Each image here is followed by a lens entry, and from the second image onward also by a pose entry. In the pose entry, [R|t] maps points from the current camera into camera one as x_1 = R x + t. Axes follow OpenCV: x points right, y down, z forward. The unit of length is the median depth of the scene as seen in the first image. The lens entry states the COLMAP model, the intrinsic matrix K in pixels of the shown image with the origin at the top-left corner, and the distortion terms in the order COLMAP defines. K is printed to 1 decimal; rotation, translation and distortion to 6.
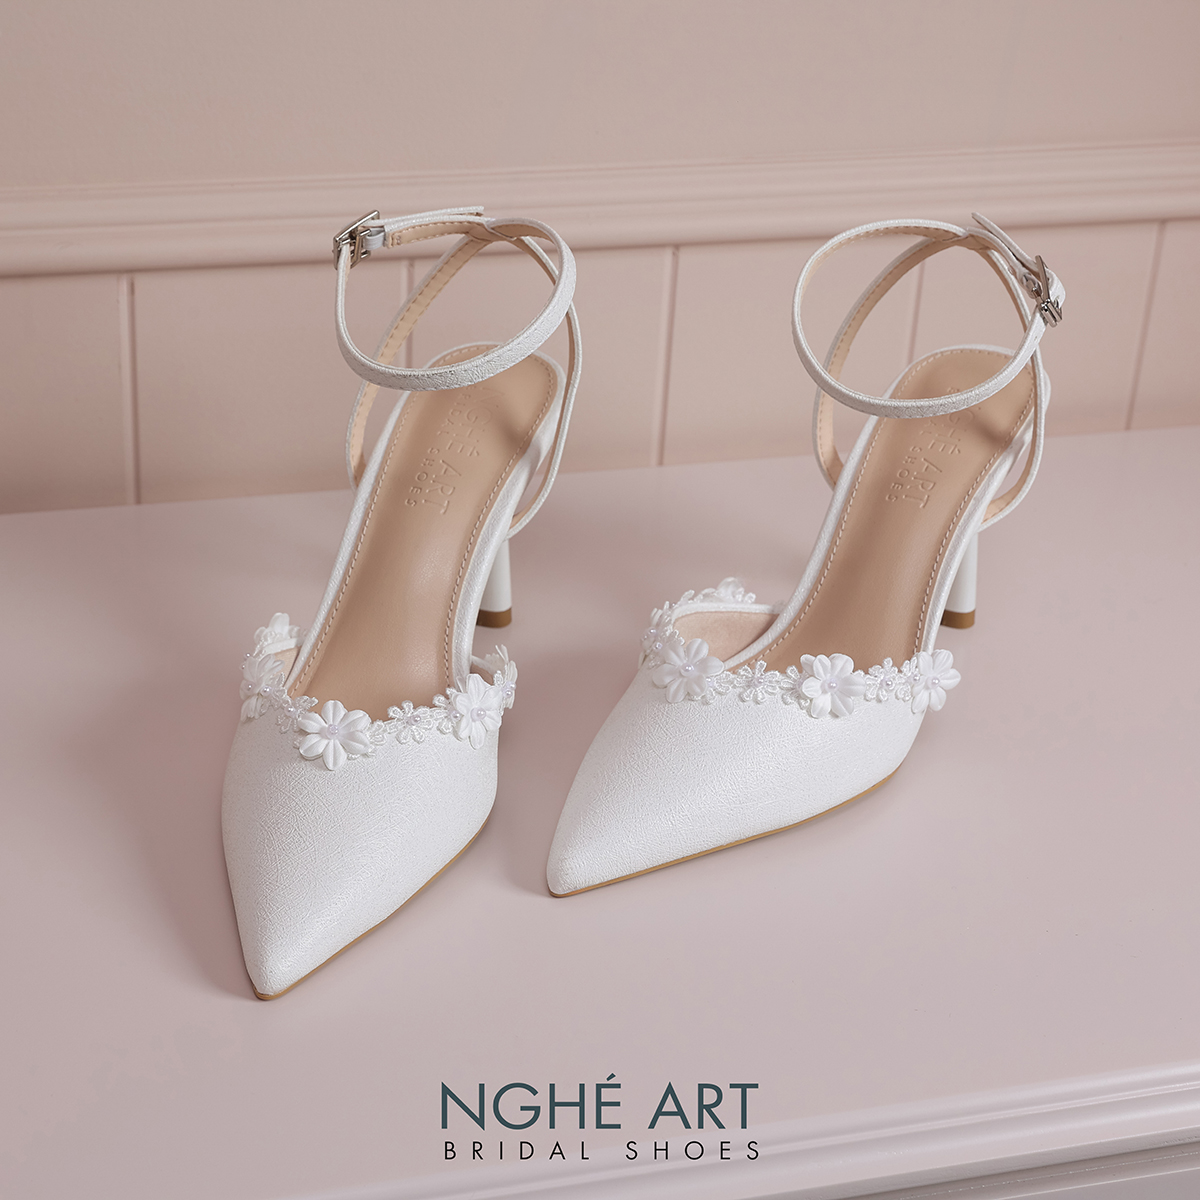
lens RADIAL K [[2449.6, 0, 600.0], [0, 2449.6, 600.0], [0, 0, 1]] dist [0.017906, 0.126518]
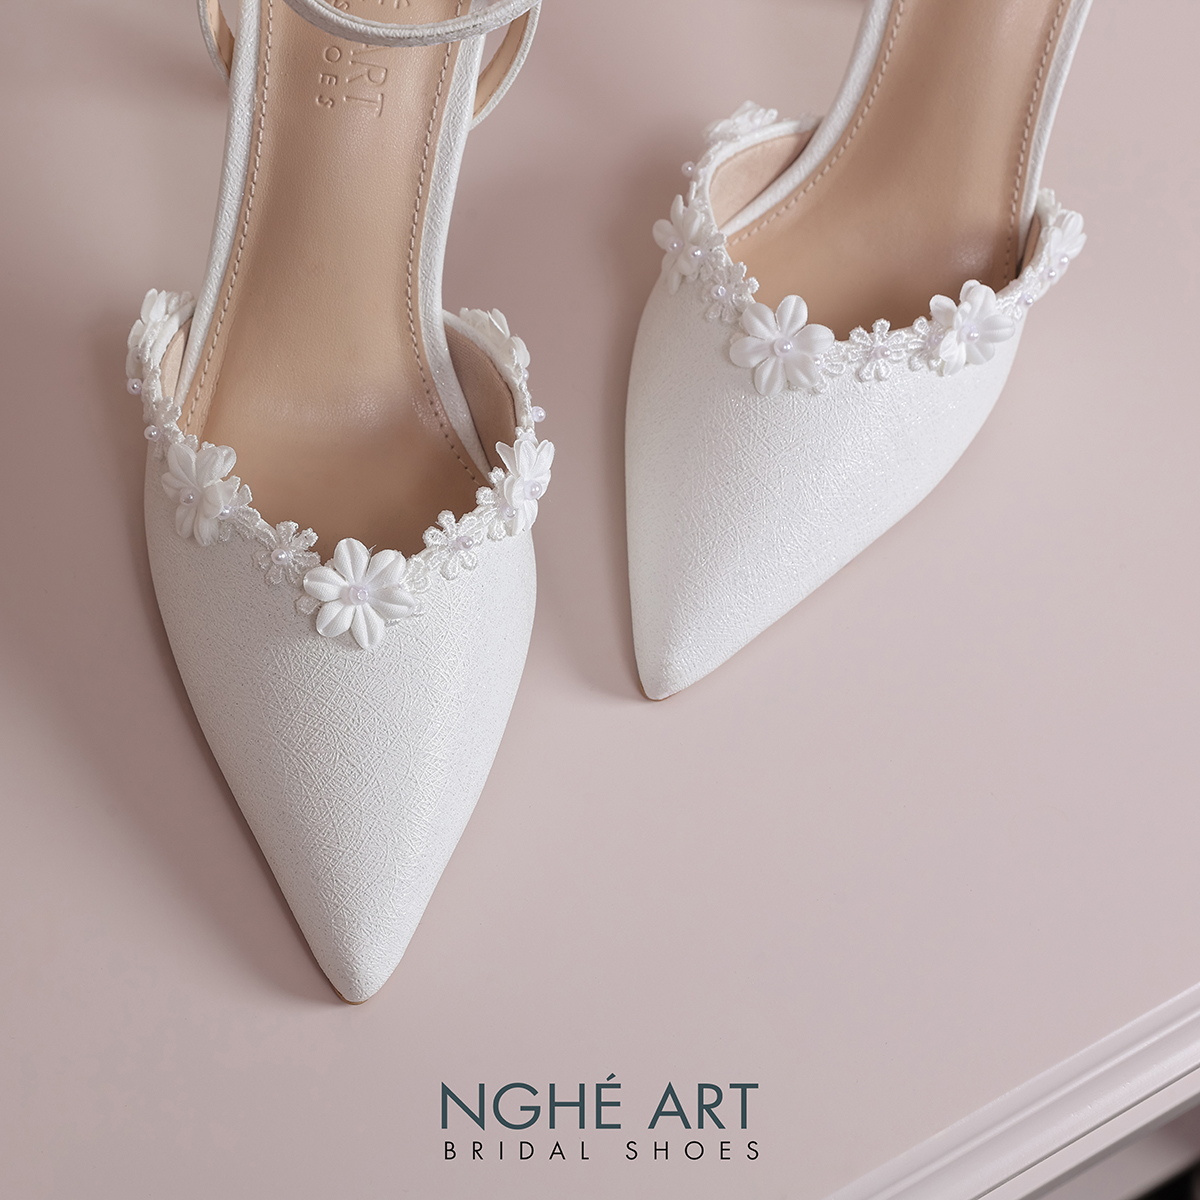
lens RADIAL K [[2449.6, 0, 600.0], [0, 2449.6, 600.0], [0, 0, 1]] dist [0.017906, 0.126518]
pose [[0.962721, -0.172853, 0.208062, -0.175952], [0.041043, 0.853629, 0.519262, -0.279746], [-0.267364, -0.491365, 0.828901, 0.389682]]
